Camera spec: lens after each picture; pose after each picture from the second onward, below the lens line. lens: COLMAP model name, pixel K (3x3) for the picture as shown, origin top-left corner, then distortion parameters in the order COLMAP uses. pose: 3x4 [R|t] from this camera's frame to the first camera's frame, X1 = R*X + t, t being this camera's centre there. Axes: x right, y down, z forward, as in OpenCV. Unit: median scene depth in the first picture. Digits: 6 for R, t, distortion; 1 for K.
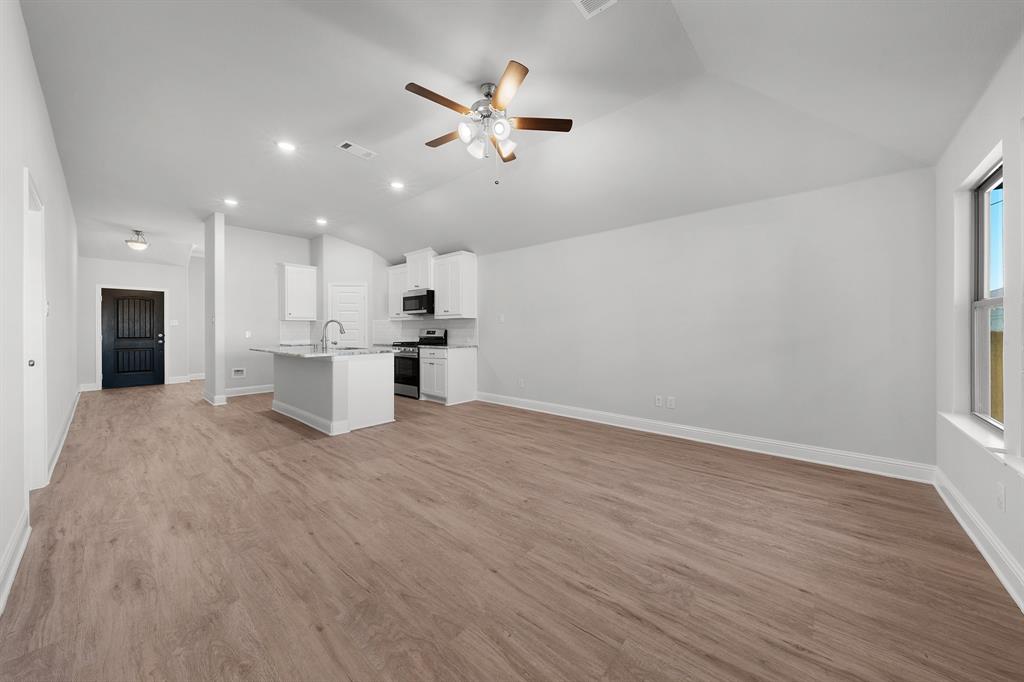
lens RADIAL K [[355.8, 0, 514.5], [0, 355.8, 336.4], [0, 0, 1]] dist [-0.005720, -0.000077]
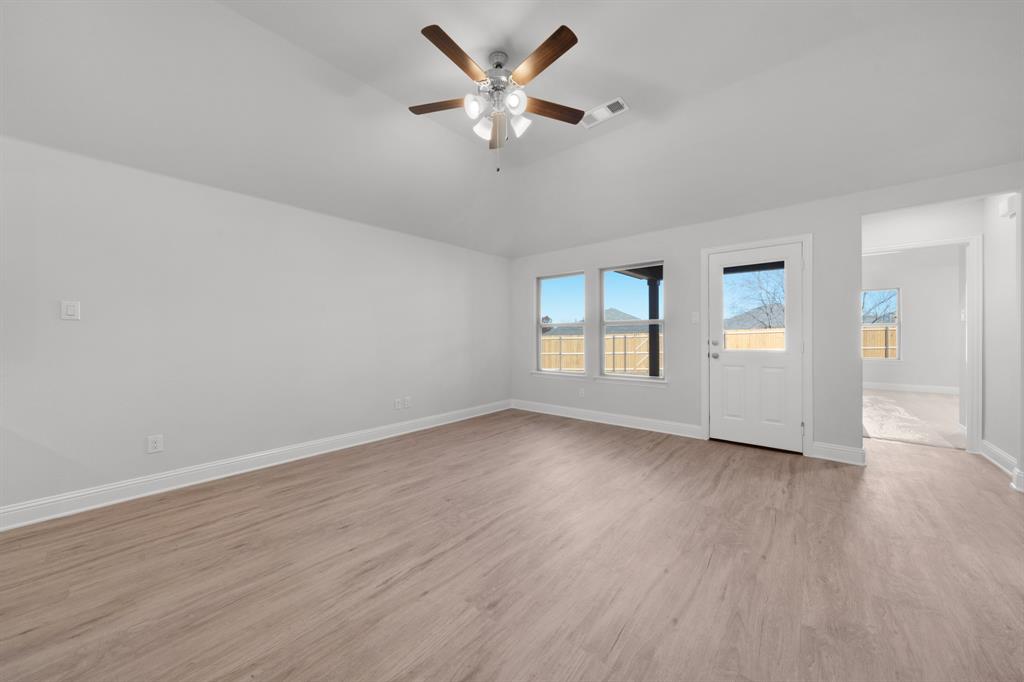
lens RADIAL K [[355.8, 0, 519.2], [0, 355.8, 336.5], [0, 0, 1]] dist [-0.005720, -0.000077]
pose [[-0.013153, -0.002206, 0.999911, -0.778941], [0.022751, 0.999738, 0.002505, -0.011467], [-0.999655, 0.022782, -0.013099, 0.800127]]
